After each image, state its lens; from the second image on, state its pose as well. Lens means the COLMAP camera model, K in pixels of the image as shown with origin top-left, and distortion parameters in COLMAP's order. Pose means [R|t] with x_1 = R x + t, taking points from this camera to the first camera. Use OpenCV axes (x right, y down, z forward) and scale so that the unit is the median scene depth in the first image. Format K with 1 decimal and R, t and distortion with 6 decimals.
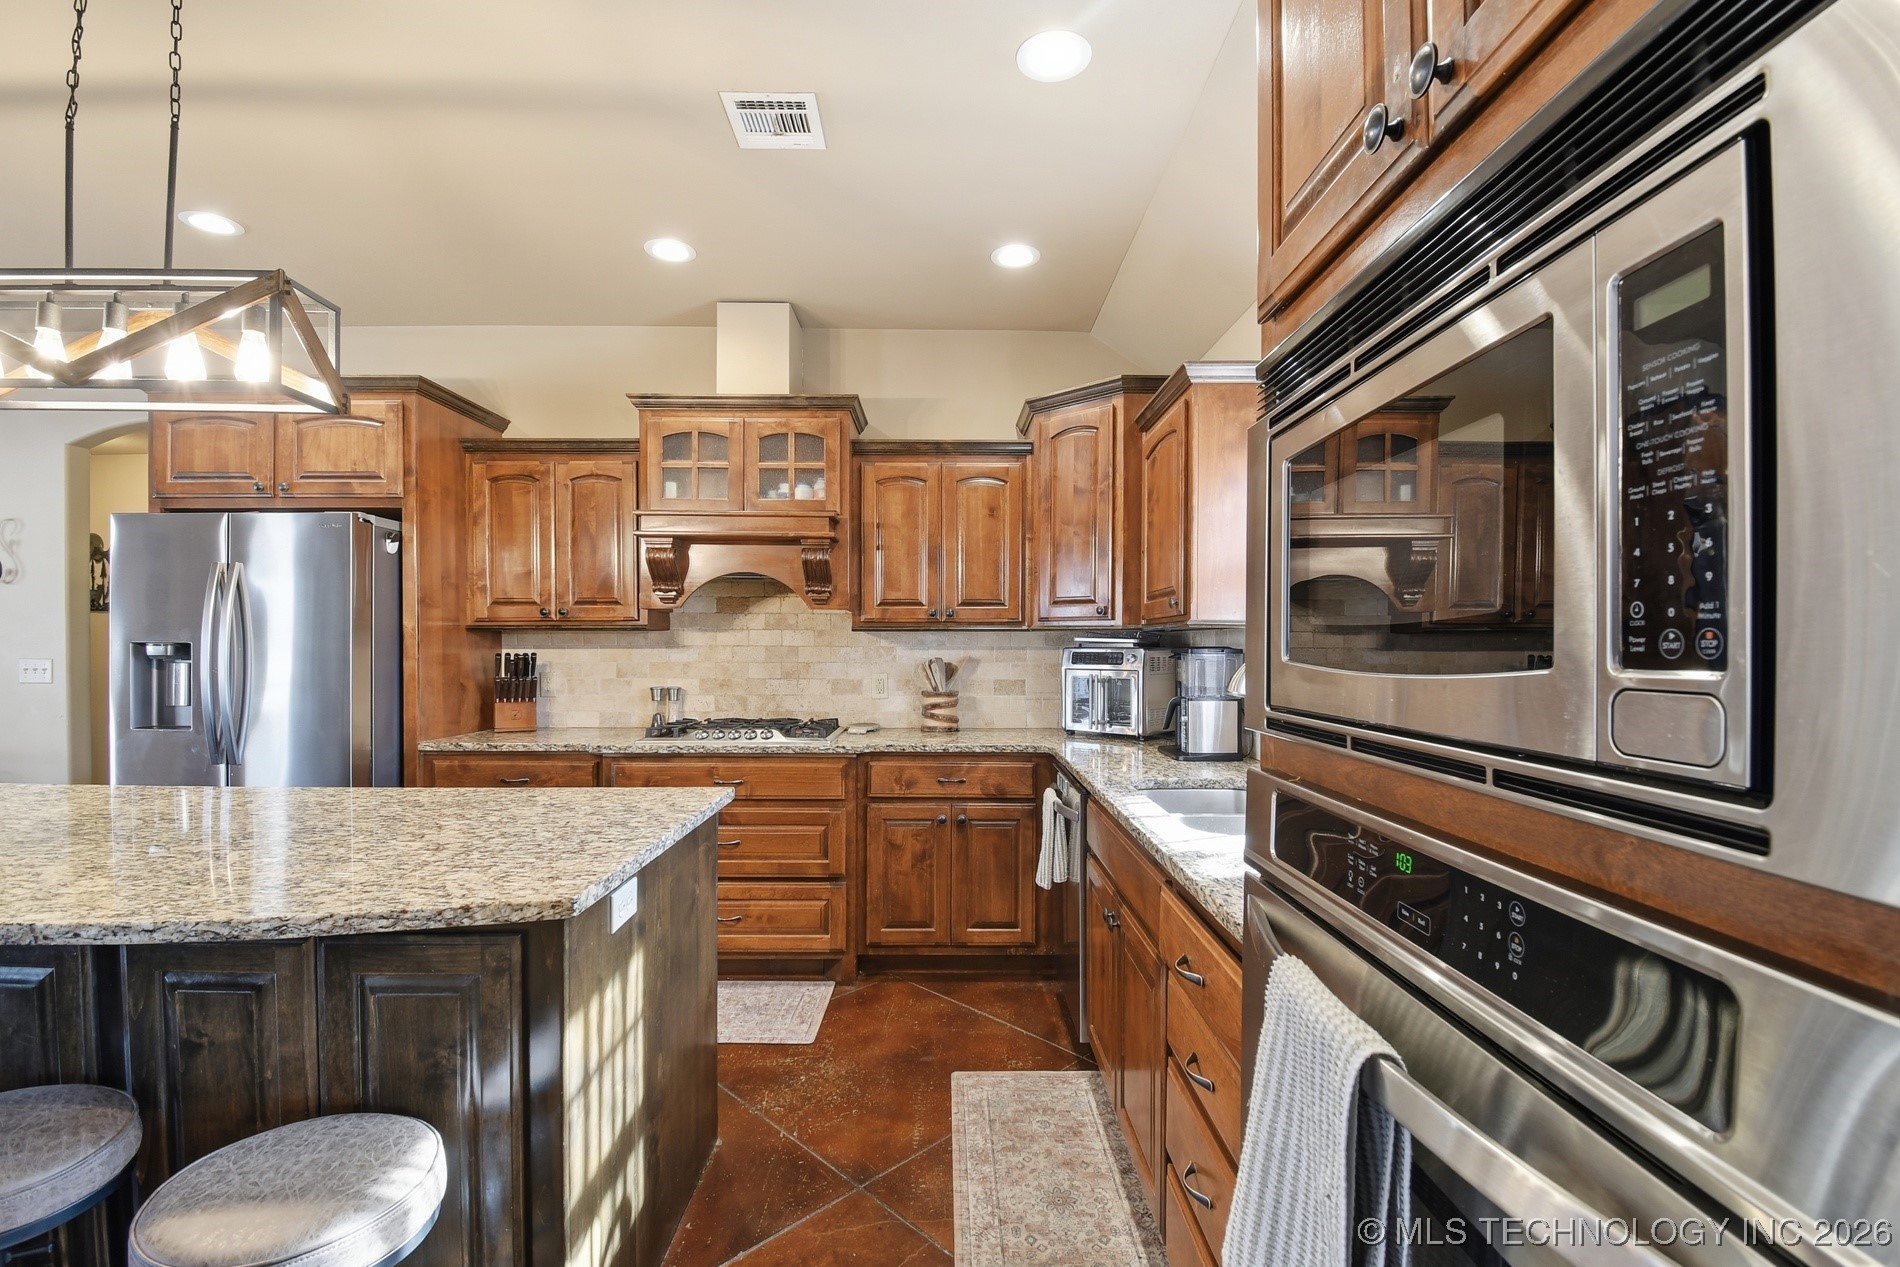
lens RADIAL K [[868.9, 0, 954.6], [0, 868.9, 646.7], [0, 0, 1]] dist [0.005504, -0.000401]
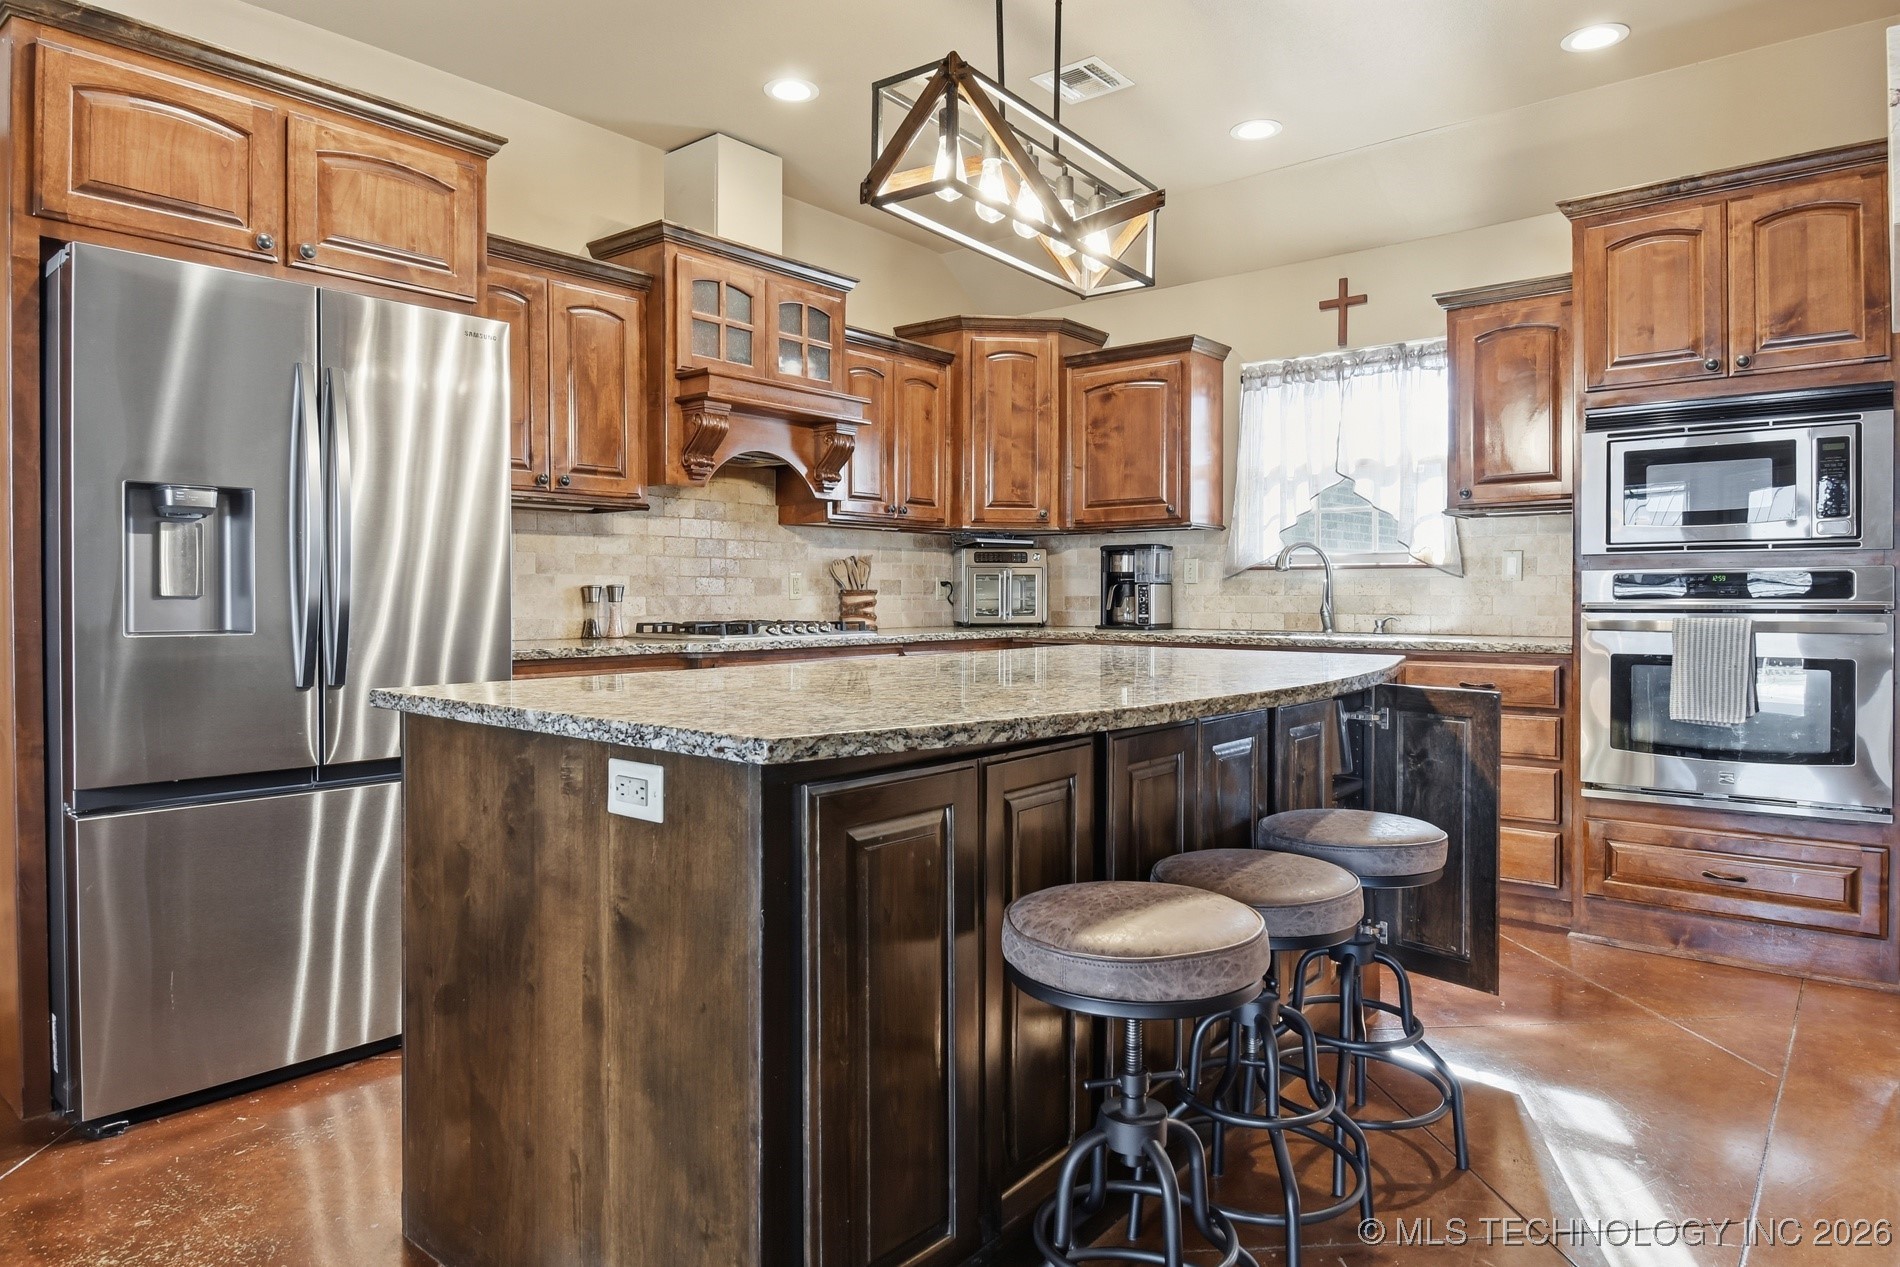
lens RADIAL K [[1177.5, 0, 952.4], [0, 1177.5, 618.7], [0, 0, 1]] dist [-0.004666, -0.000815]
pose [[0.626383, -0.017288, 0.779323, -0.962747], [0.004225, 0.999815, 0.018783, 0.057804], [-0.779504, -0.008473, 0.626340, 0.083104]]
